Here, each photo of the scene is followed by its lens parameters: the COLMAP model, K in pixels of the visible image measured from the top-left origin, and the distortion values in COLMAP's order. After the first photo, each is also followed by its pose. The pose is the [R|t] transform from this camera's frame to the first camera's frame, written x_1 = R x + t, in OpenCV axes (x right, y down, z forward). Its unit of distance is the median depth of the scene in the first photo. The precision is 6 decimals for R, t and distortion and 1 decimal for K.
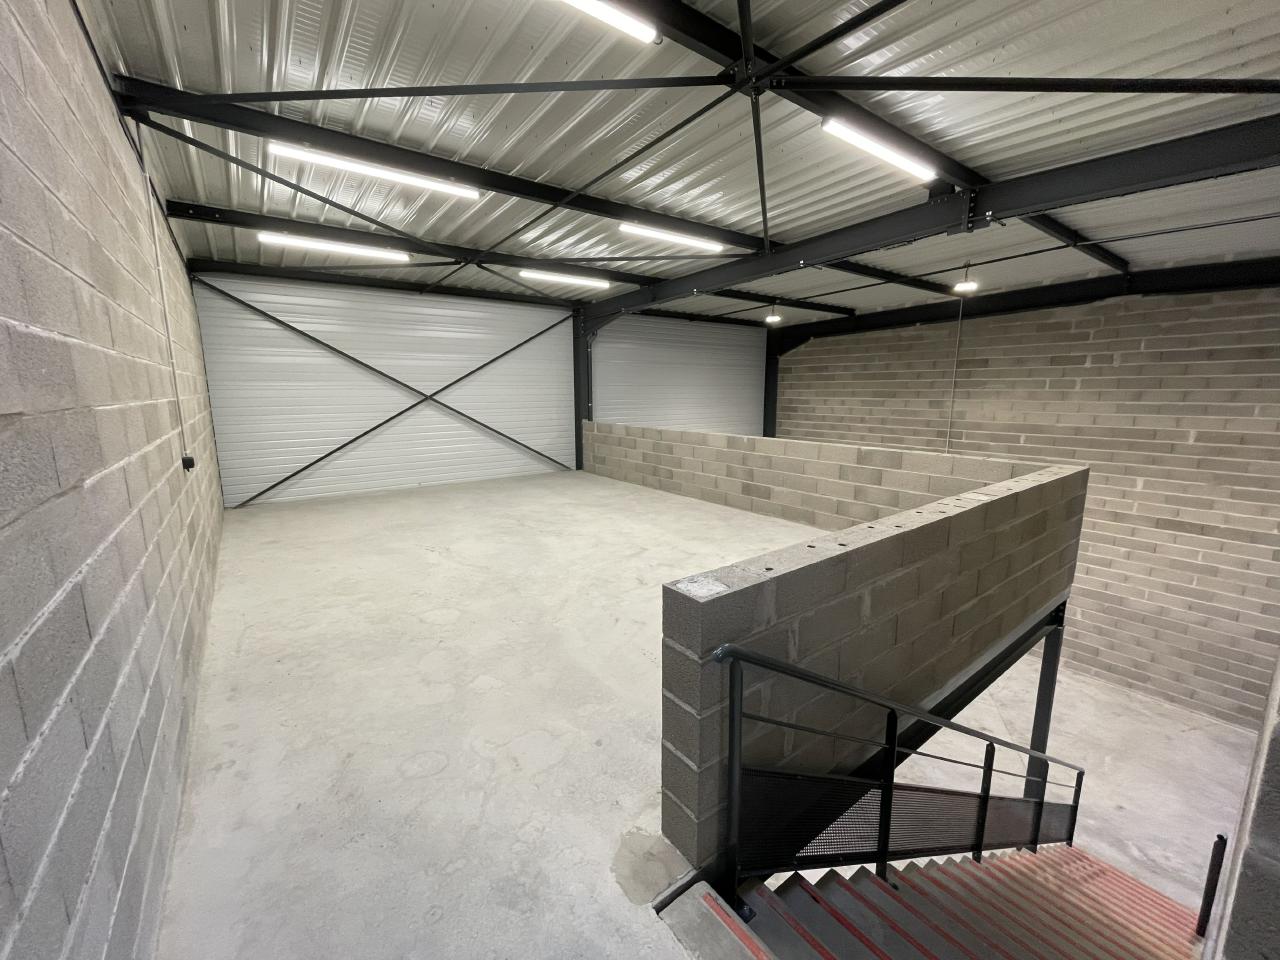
lens RADIAL K [[517.6, 0, 635.5], [0, 517.6, 469.6], [0, 0, 1]] dist [-0.003239, 0.000475]
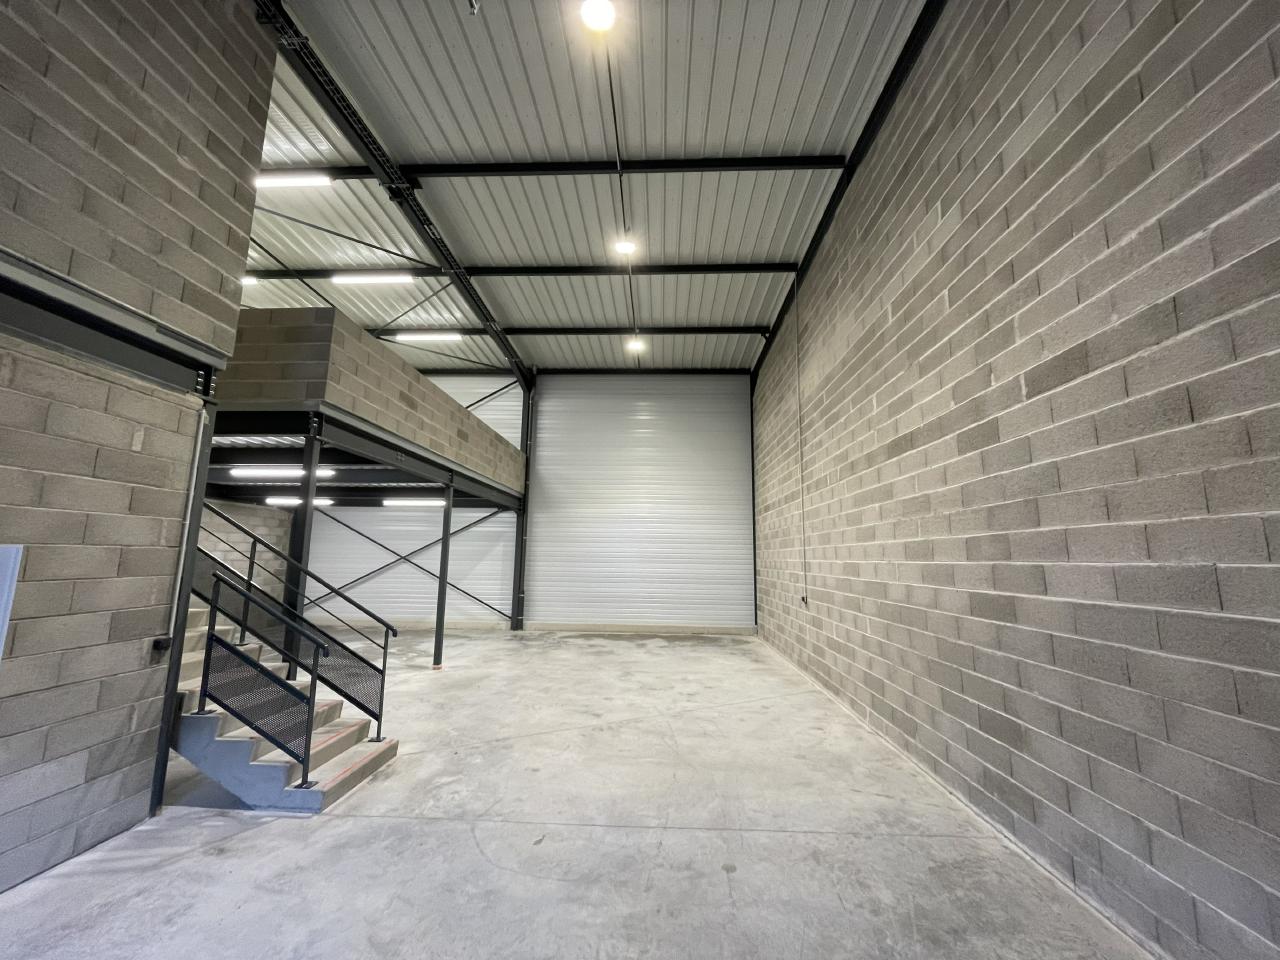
lens RADIAL K [[517.6, 0, 634.9], [0, 517.6, 461.0], [0, 0, 1]] dist [-0.003239, 0.000475]
pose [[0.765614, -0.111913, -0.633491, 1.177738], [-0.107585, 0.948608, -0.297605, 0.341488], [0.634240, 0.296005, 0.714227, 0.346660]]
